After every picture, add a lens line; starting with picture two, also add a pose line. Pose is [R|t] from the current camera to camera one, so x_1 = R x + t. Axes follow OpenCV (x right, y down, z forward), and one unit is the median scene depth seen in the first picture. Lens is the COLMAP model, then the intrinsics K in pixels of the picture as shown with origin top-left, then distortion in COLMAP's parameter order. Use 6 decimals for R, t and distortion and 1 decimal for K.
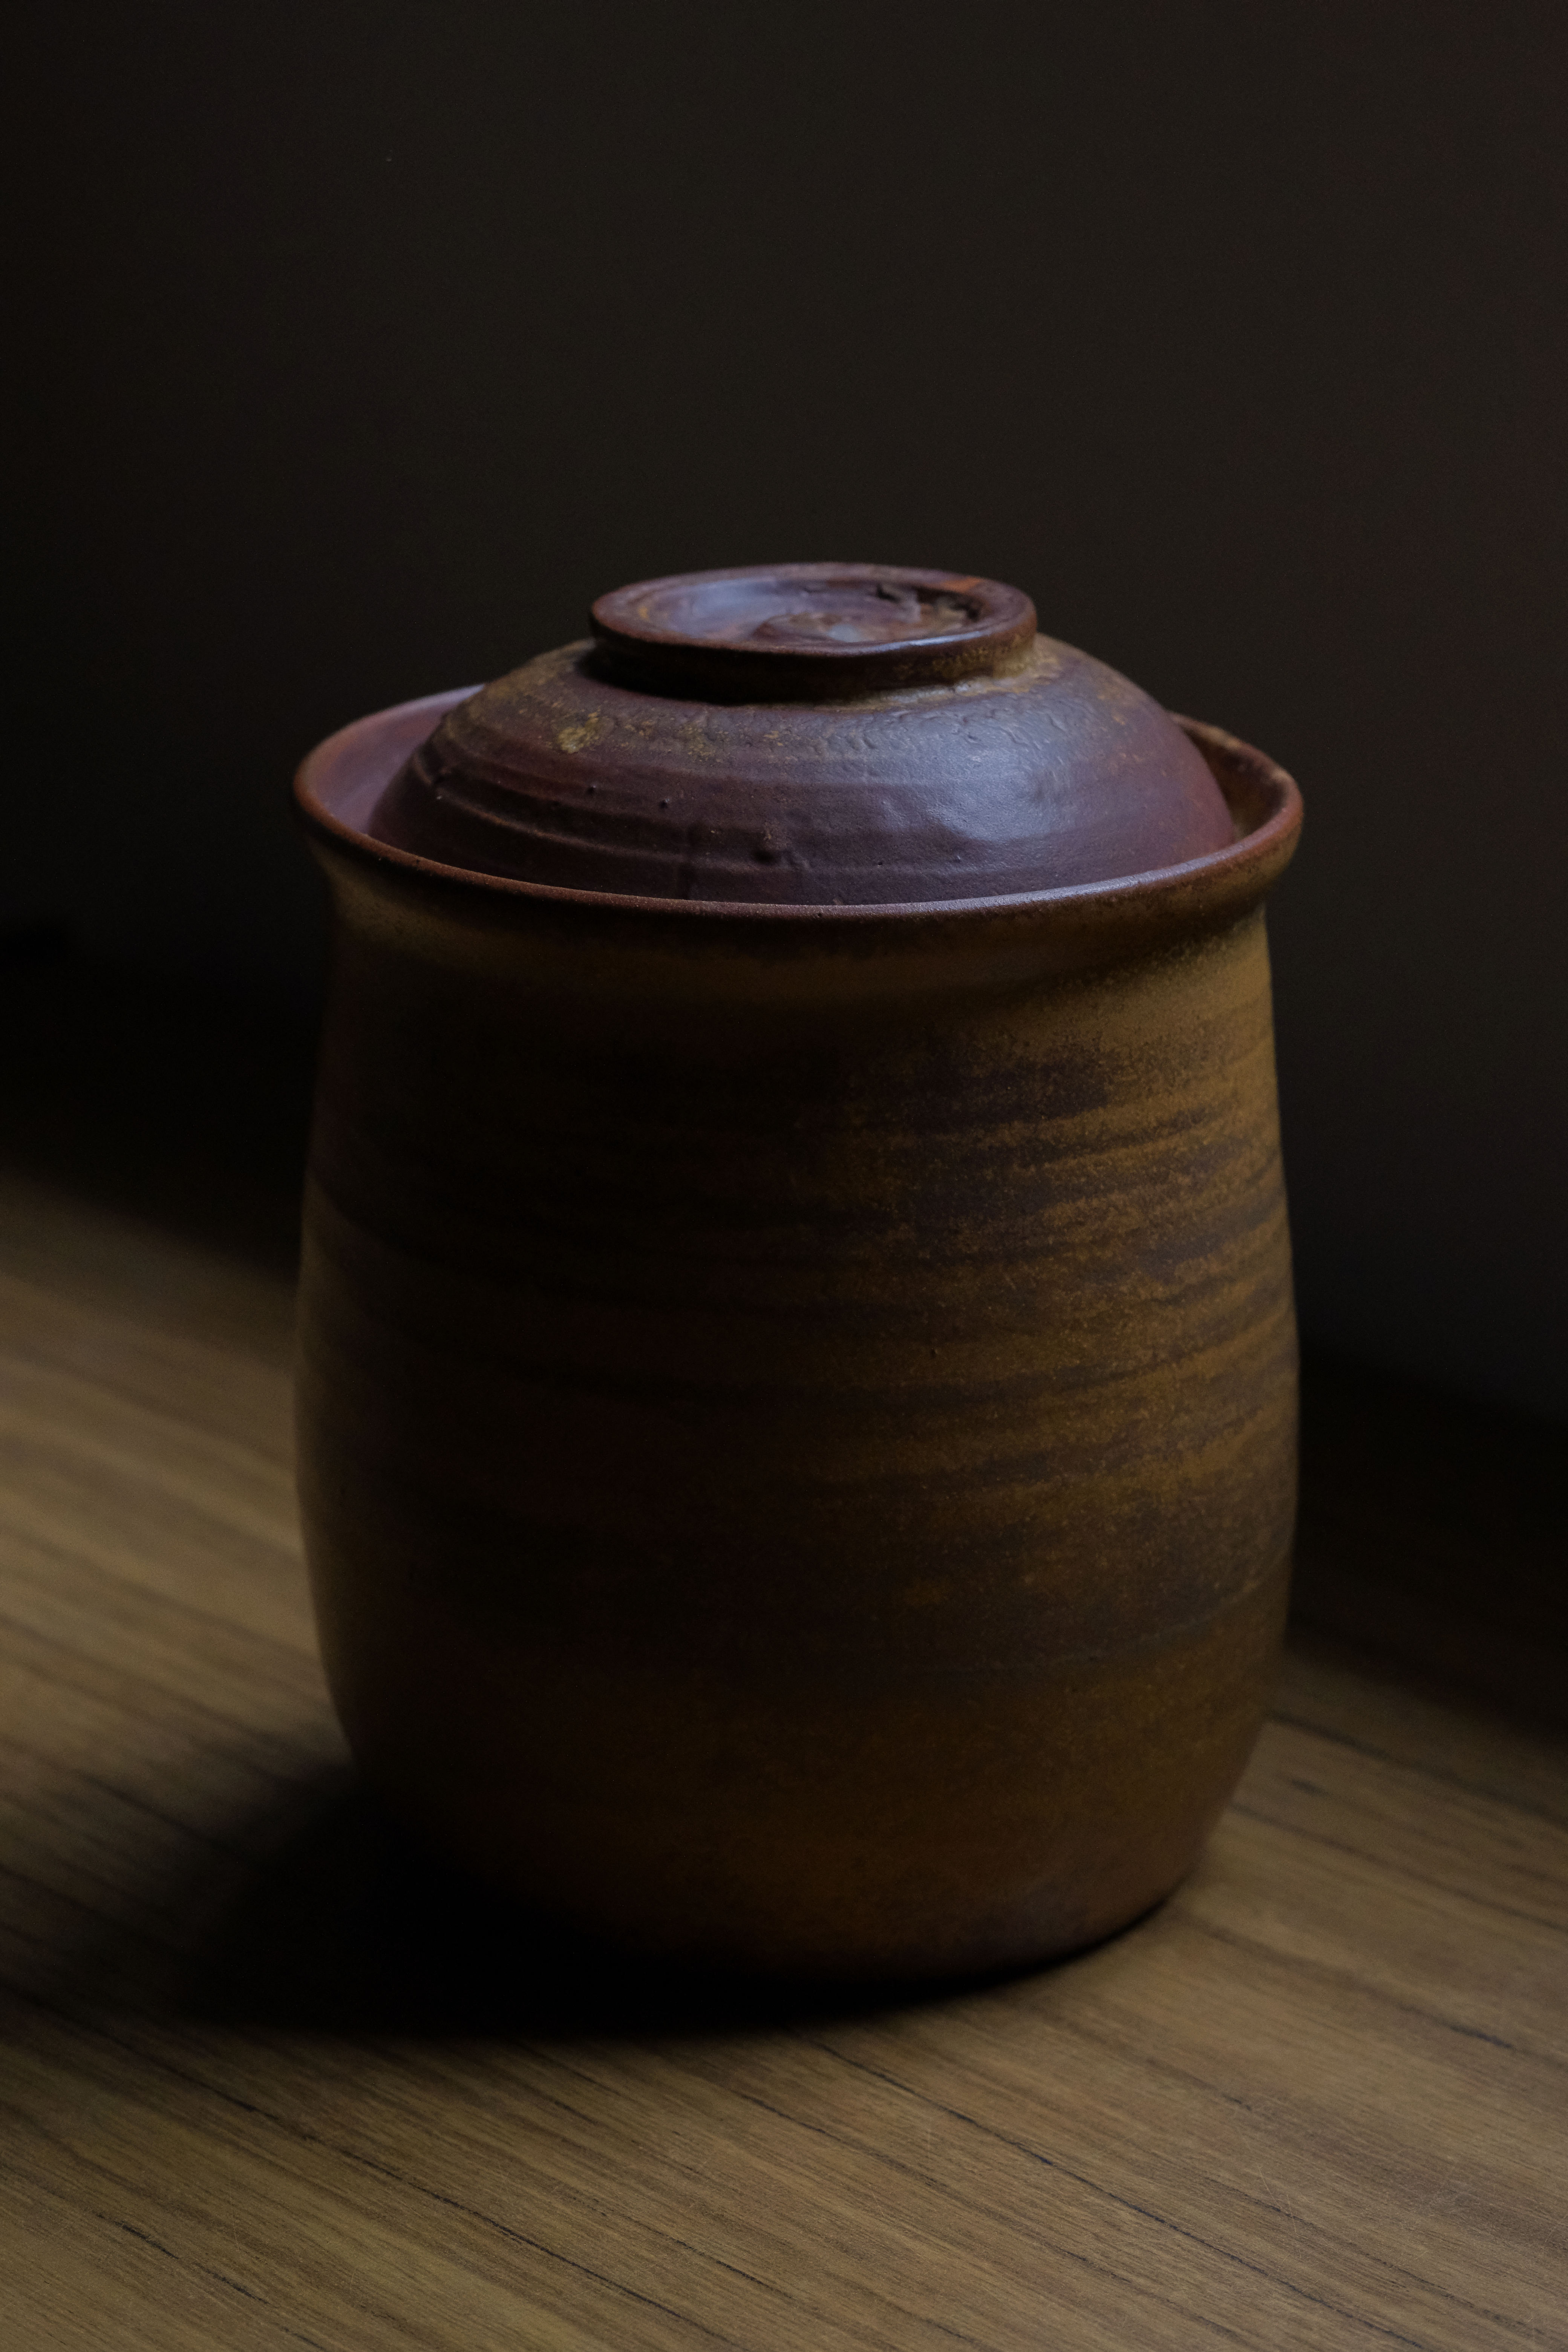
lens RADIAL K [[5615.8, 0, 784.0], [0, 5615.8, 1176.0], [0, 0, 1]] dist [0.052780, 0.036111]
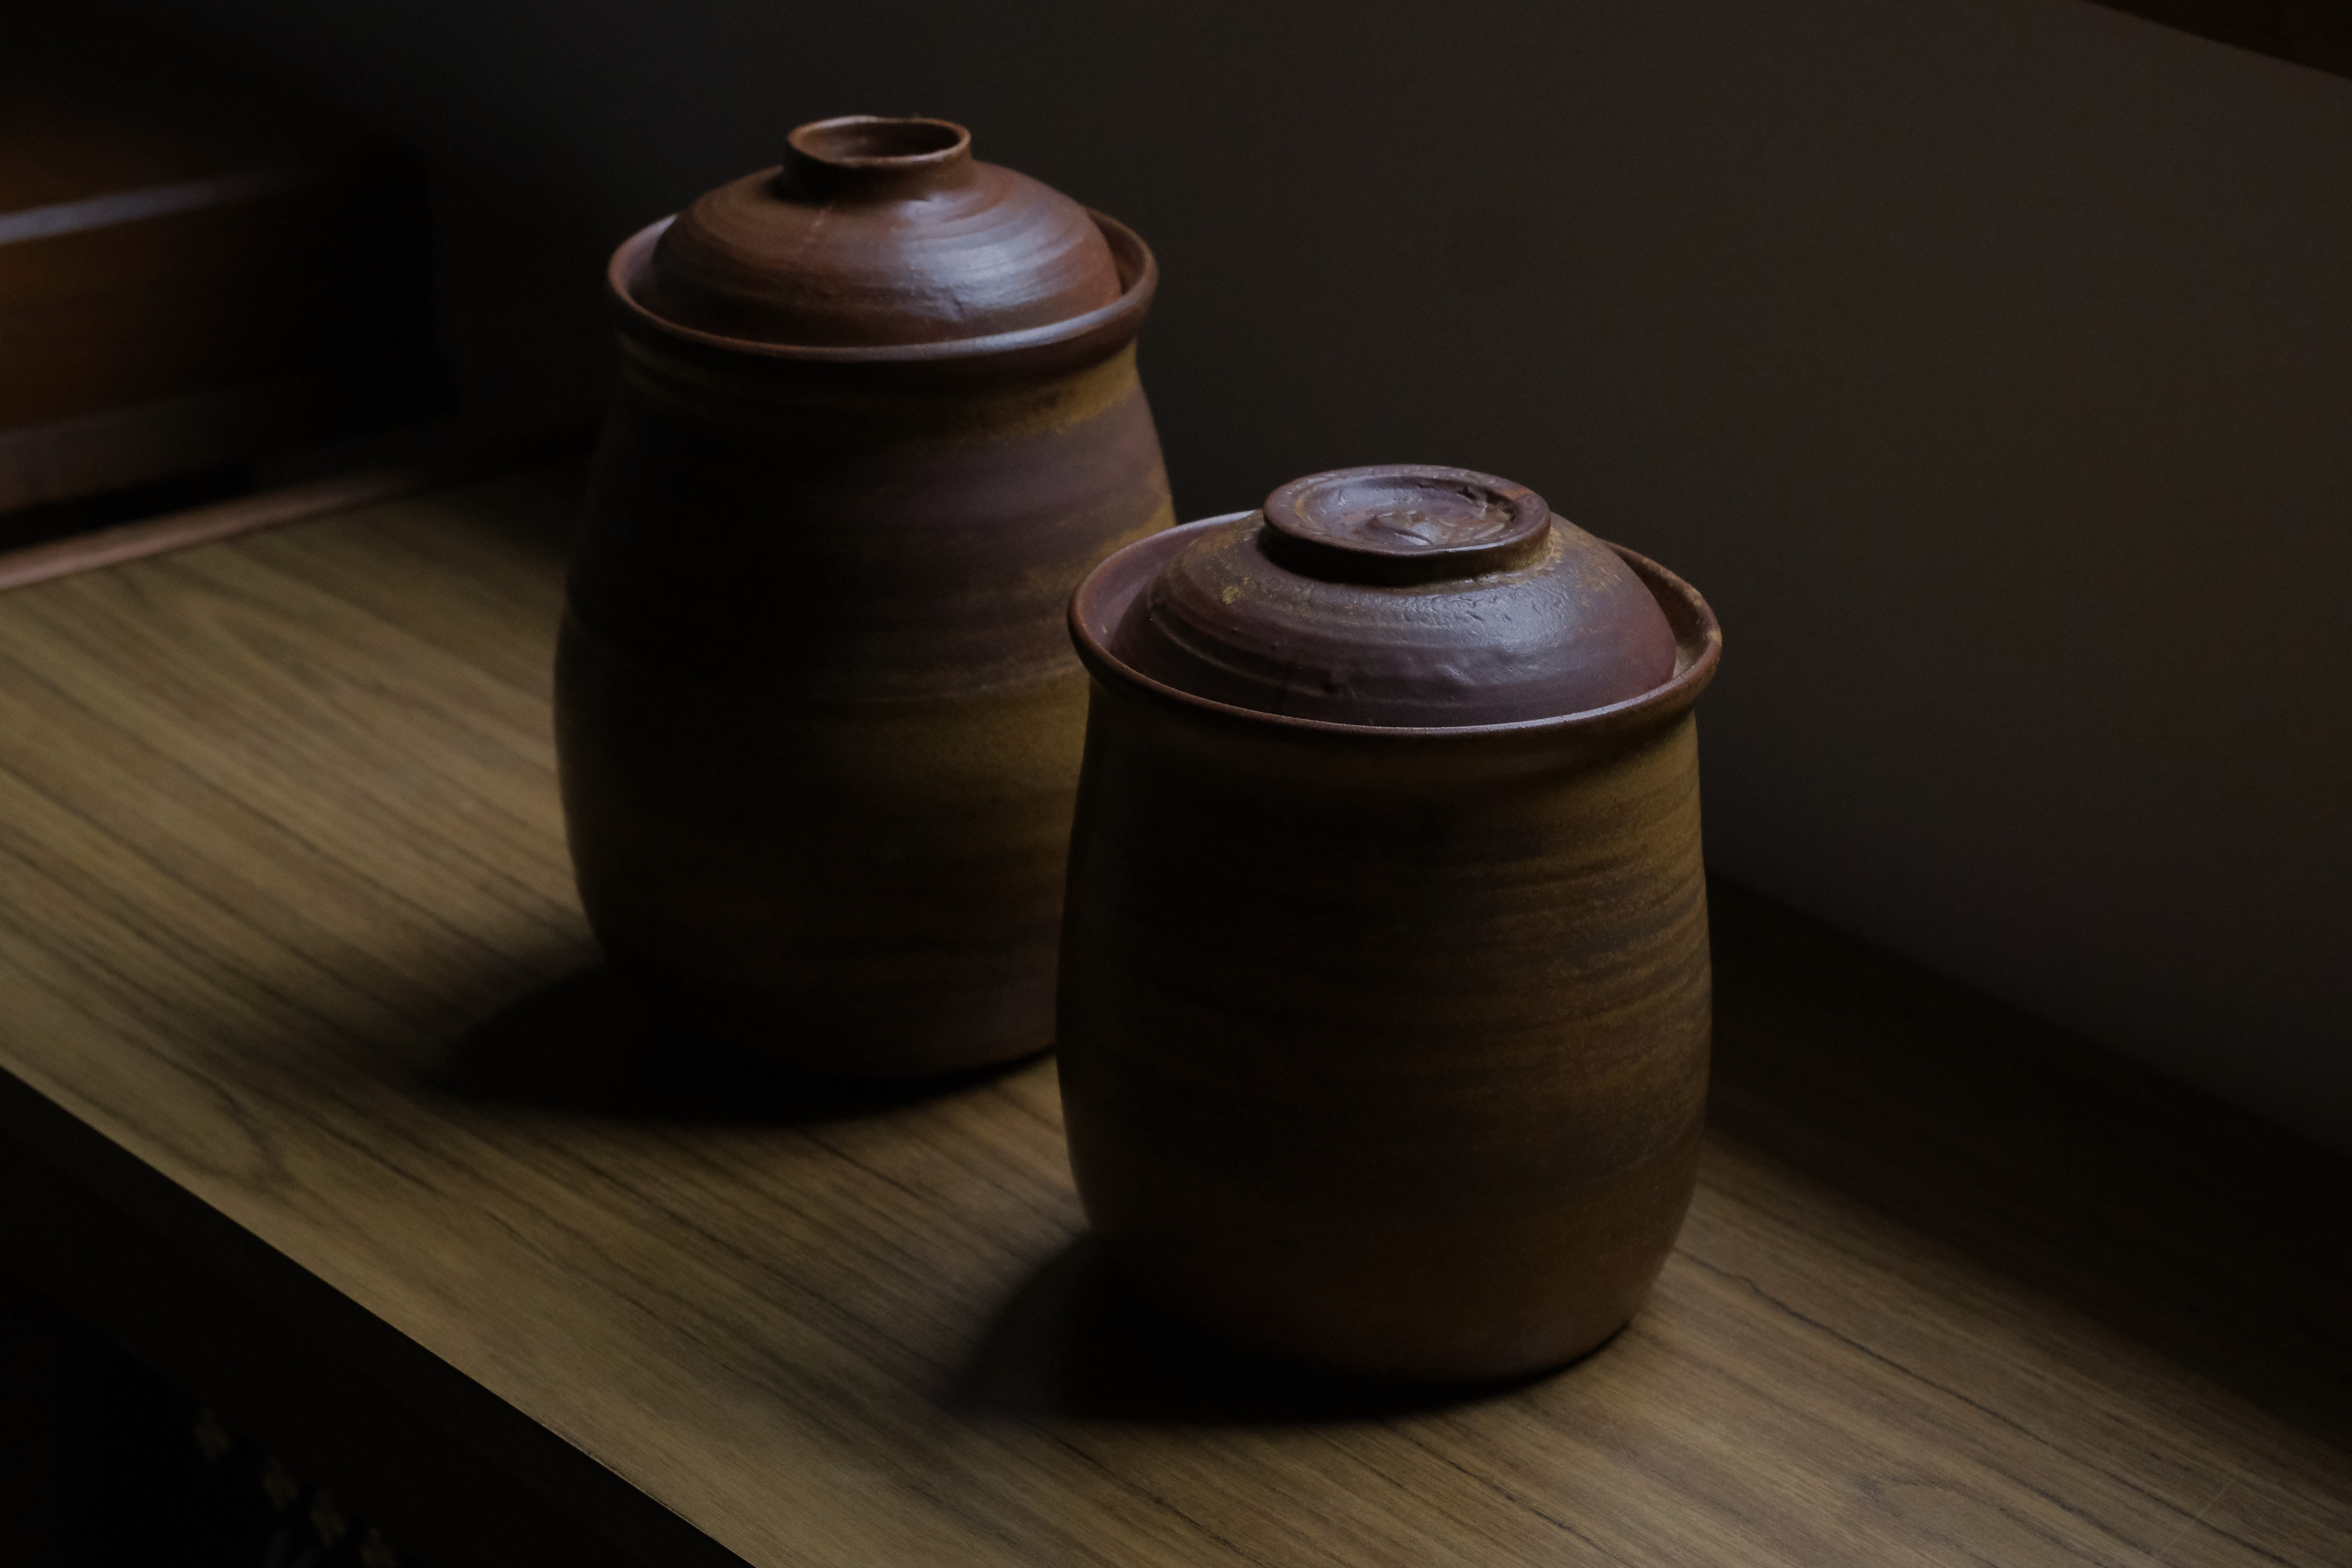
lens RADIAL K [[5615.6, 0, 1176.0], [0, 5615.6, 784.0], [0, 0, 1]] dist [0.052780, 0.036111]
pose [[0.983046, 0.085706, -0.162095, 0.207775], [-0.076669, 0.995175, 0.061221, -0.119729], [0.166560, -0.047756, 0.984874, -0.562169]]
